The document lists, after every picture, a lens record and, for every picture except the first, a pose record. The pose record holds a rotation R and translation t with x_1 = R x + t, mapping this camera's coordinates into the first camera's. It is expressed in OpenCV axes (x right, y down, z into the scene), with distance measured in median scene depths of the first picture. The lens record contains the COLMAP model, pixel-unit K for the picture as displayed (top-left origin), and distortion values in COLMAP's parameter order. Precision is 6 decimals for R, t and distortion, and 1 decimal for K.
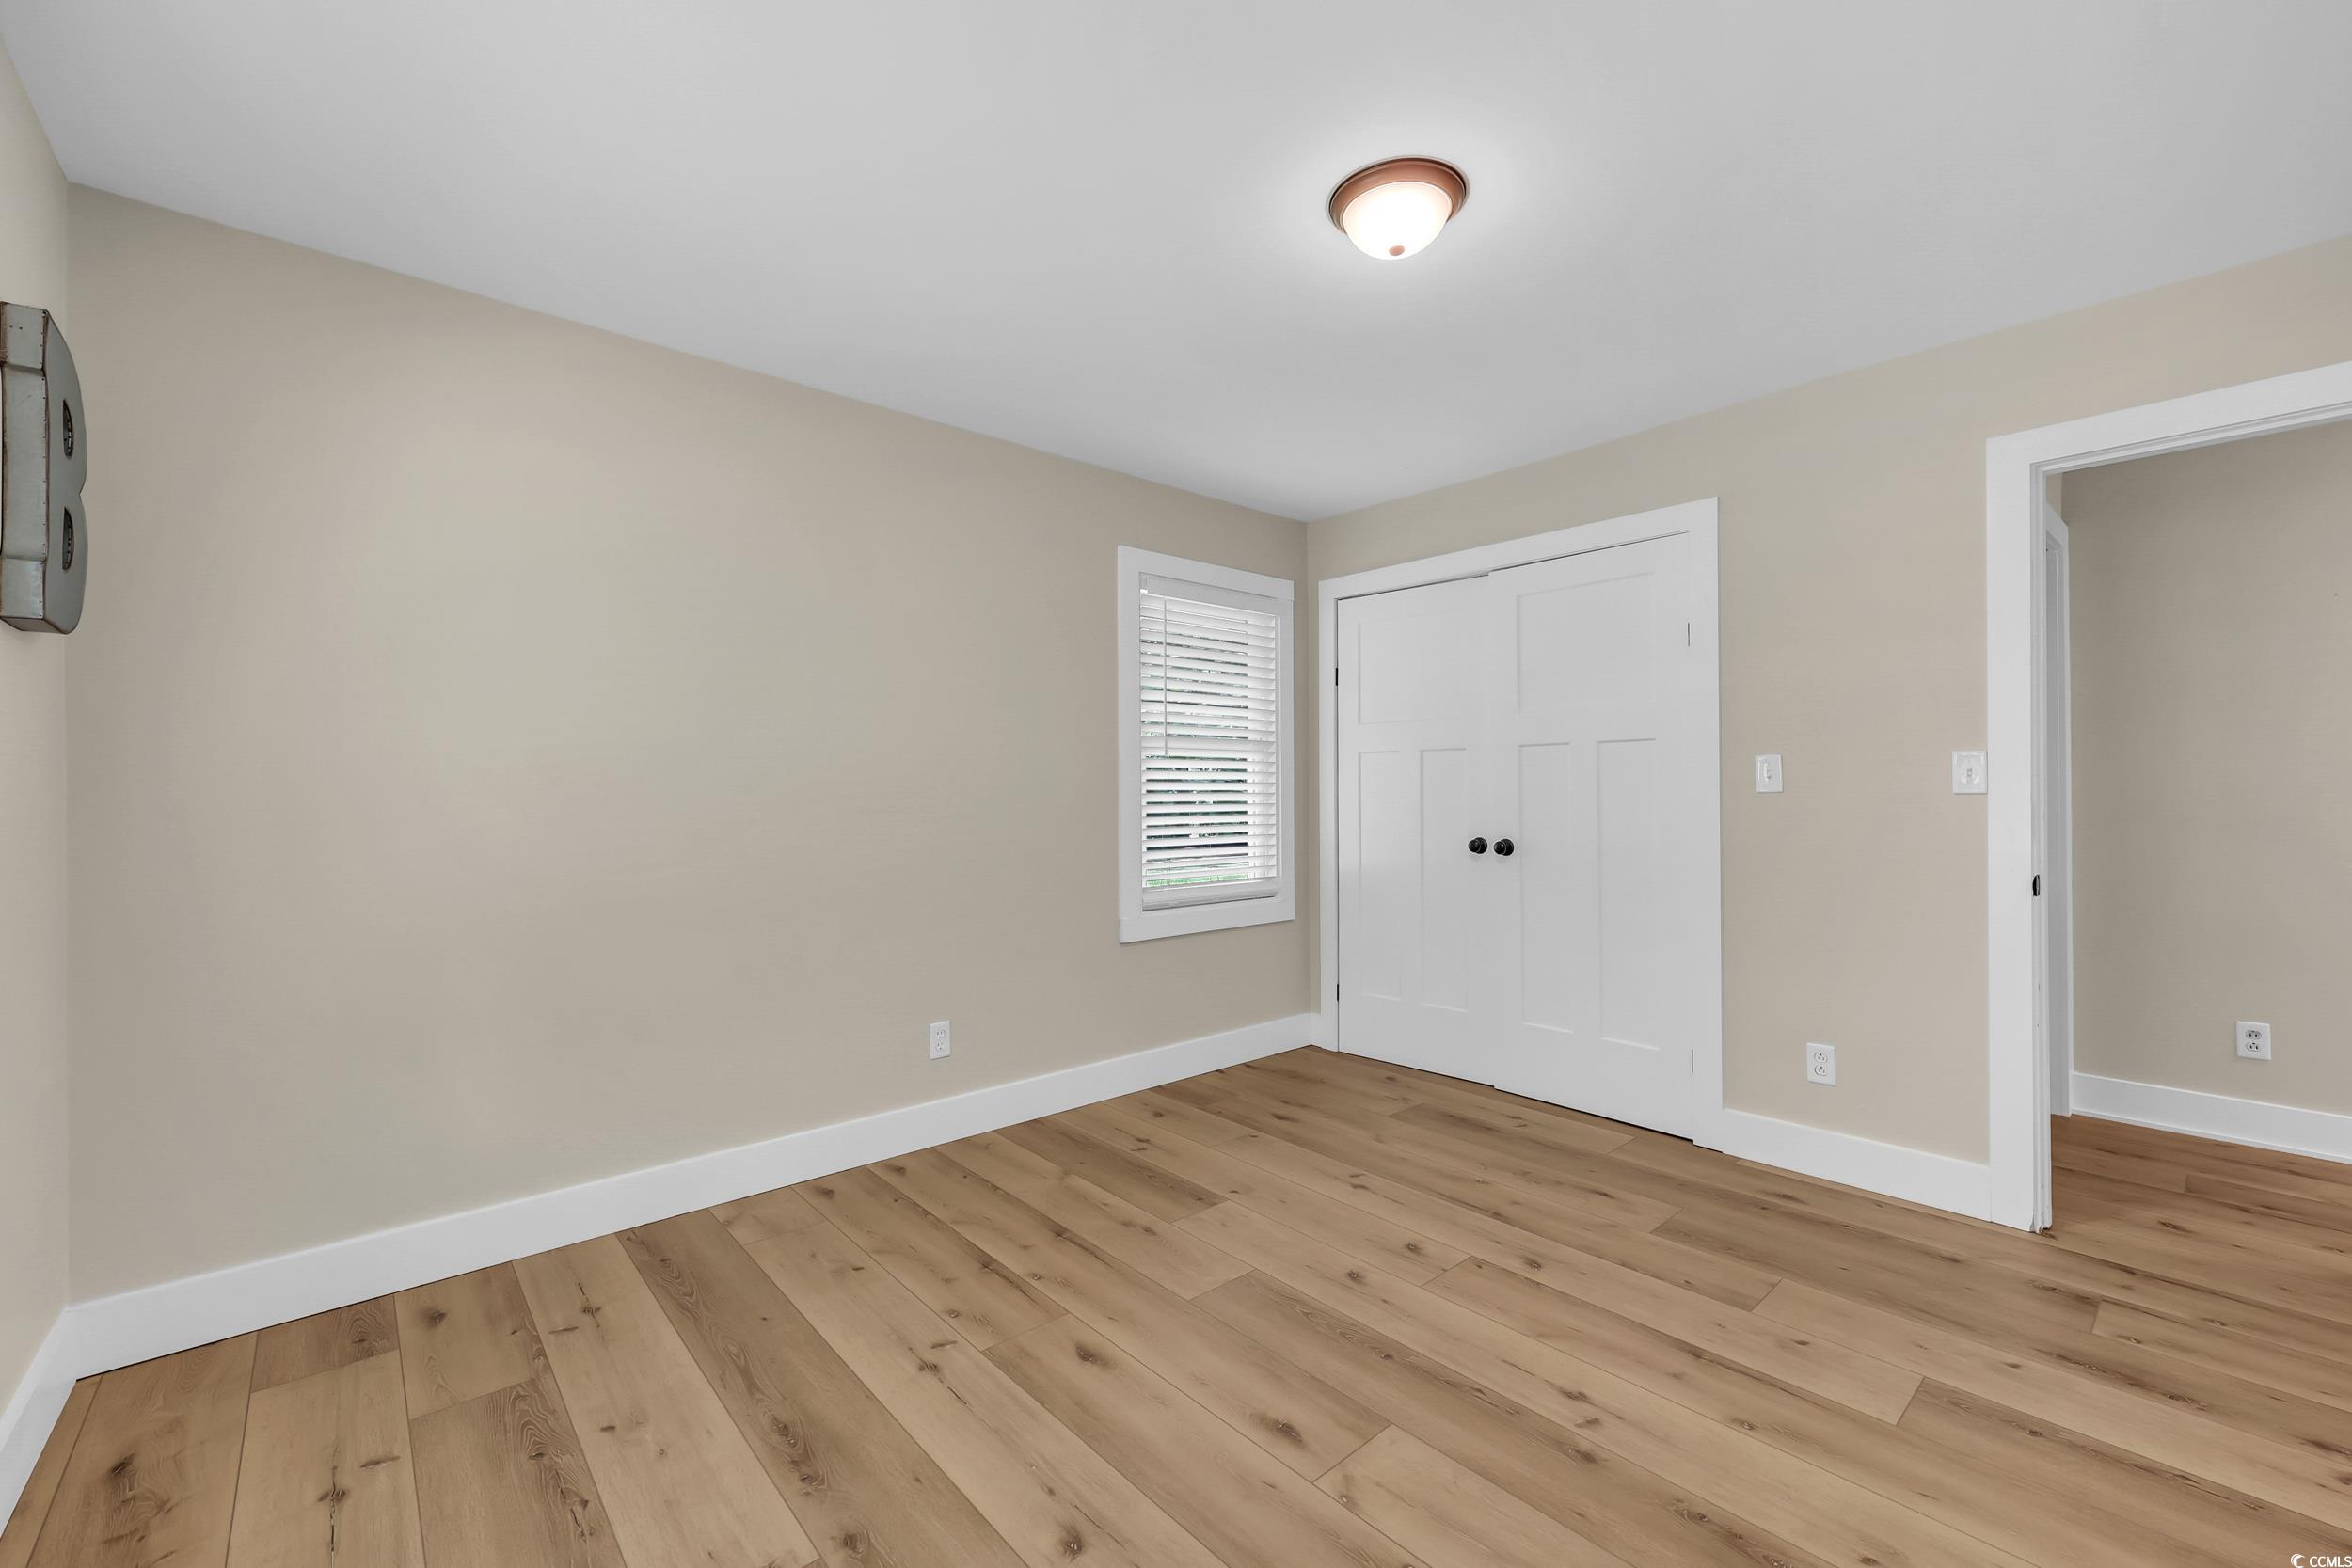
lens RADIAL K [[957.5, 0, 1181.9], [0, 957.5, 788.2], [0, 0, 1]] dist [0.003186, 0.000047]
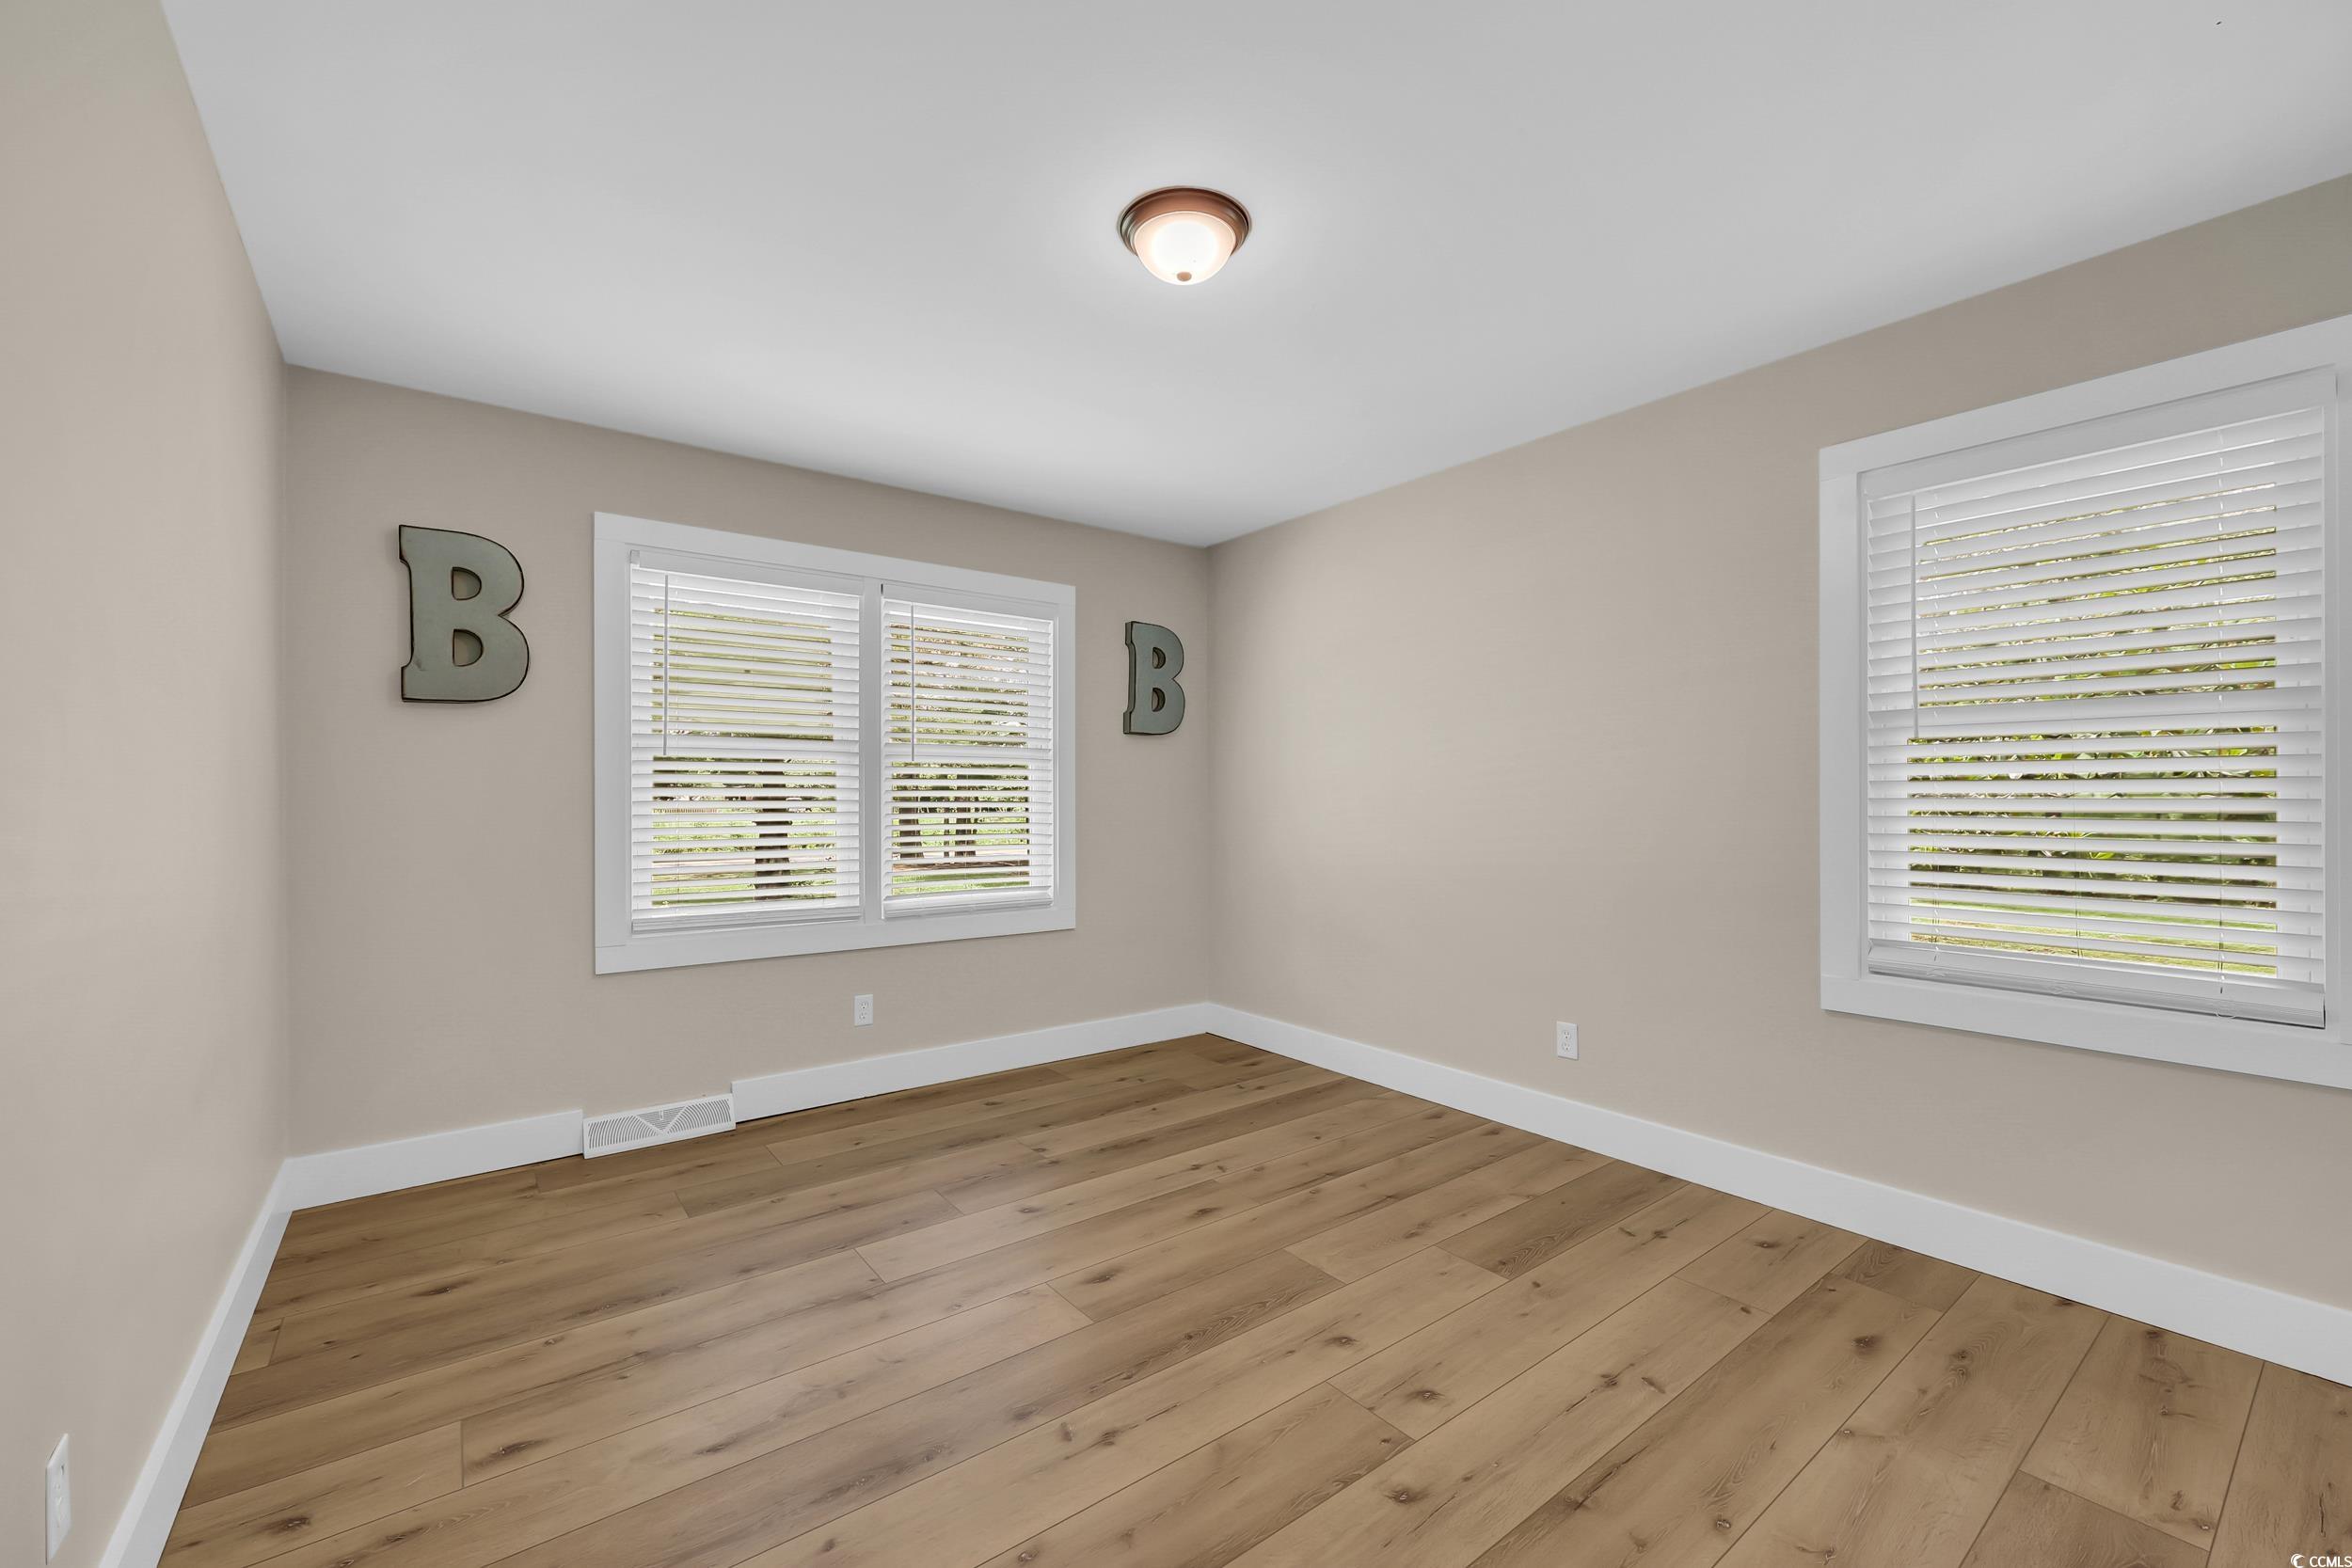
lens RADIAL K [[957.5, 0, 1182.5], [0, 957.5, 790.7], [0, 0, 1]] dist [0.003186, 0.000047]
pose [[-0.068826, -0.001125, -0.997628, 0.936447], [0.004965, 0.999987, -0.001470, -0.002550], [0.997616, -0.005054, -0.068819, 0.791361]]
